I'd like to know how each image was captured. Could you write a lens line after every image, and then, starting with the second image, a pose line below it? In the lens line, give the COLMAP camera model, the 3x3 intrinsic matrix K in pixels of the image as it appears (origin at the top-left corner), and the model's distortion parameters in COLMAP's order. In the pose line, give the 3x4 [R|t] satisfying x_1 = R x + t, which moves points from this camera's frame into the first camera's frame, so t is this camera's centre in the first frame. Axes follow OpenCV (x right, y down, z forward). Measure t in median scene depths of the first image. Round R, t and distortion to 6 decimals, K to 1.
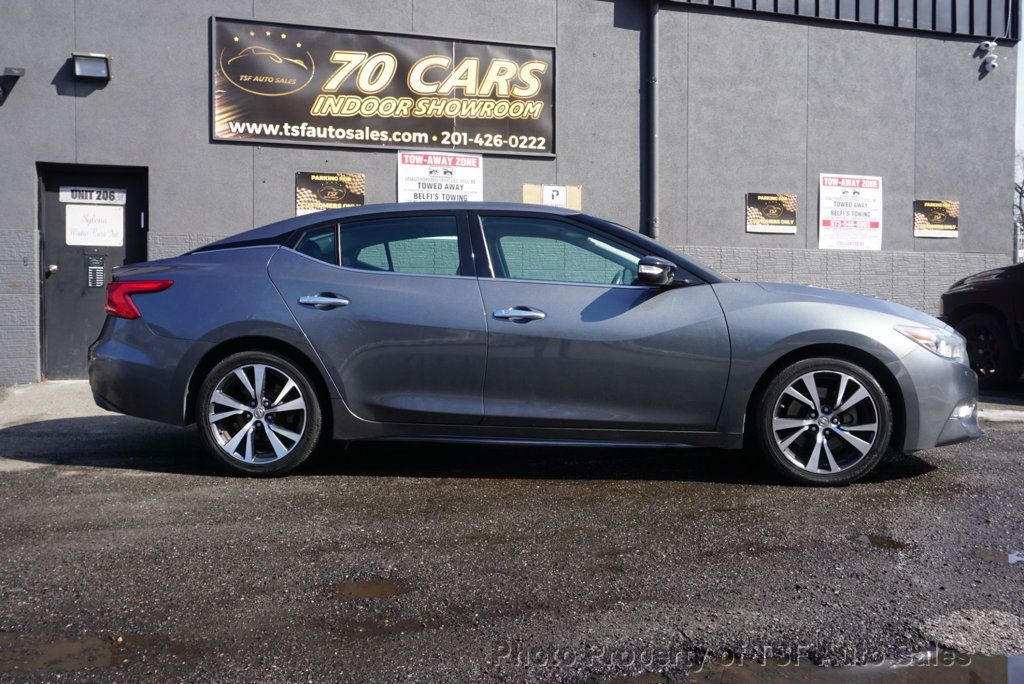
lens RADIAL K [[902.5, 0, 503.6], [0, 902.5, 349.1], [0, 0, 1]] dist [-0.018909, 0.008492]
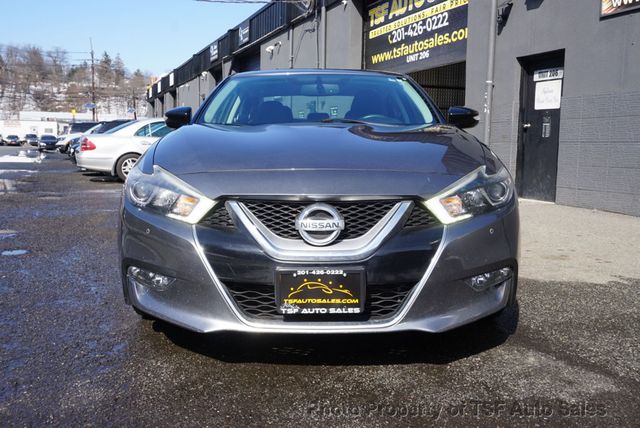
lens RADIAL K [[630.6, 0, 319.4], [0, 630.6, 213.8], [0, 0, 1]] dist [0.019627, 0.000000]
pose [[0.051479, 0.109109, -0.992696, 0.523138], [-0.066134, 0.992204, 0.105625, -0.028087], [0.996482, 0.060213, 0.058293, 0.541335]]
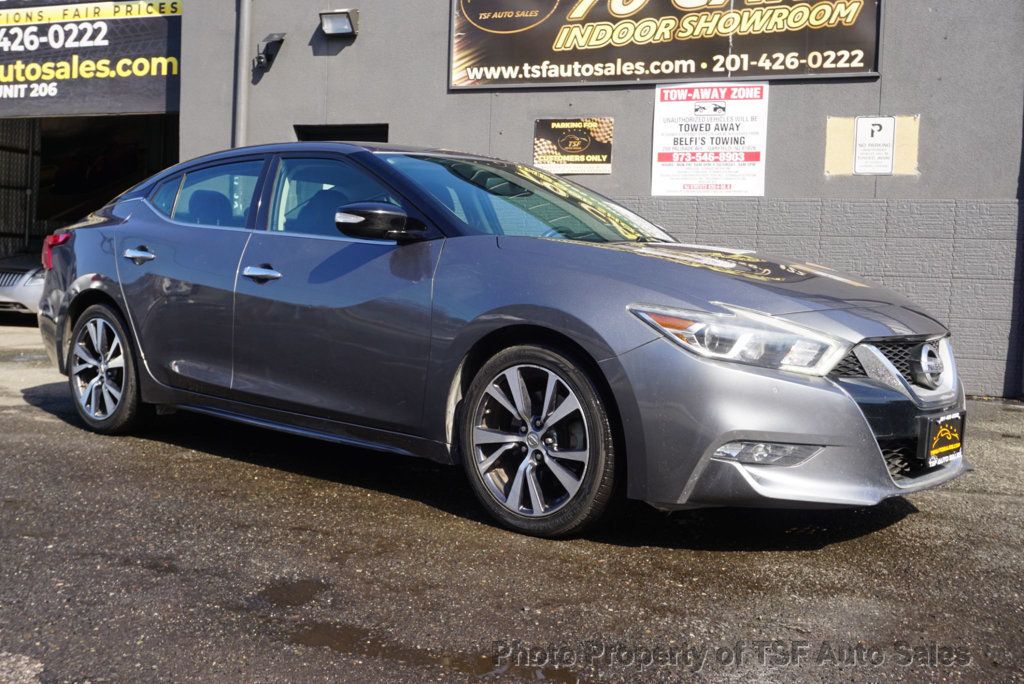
lens RADIAL K [[1138.3, 0, 511.2], [0, 1138.3, 346.1], [0, 0, 1]] dist [0.001579, 0.000000]
pose [[0.785708, 0.062622, -0.615420, 0.412164], [-0.063919, 0.997756, 0.019920, -0.003464], [0.615286, 0.023686, 0.787948, 0.139825]]
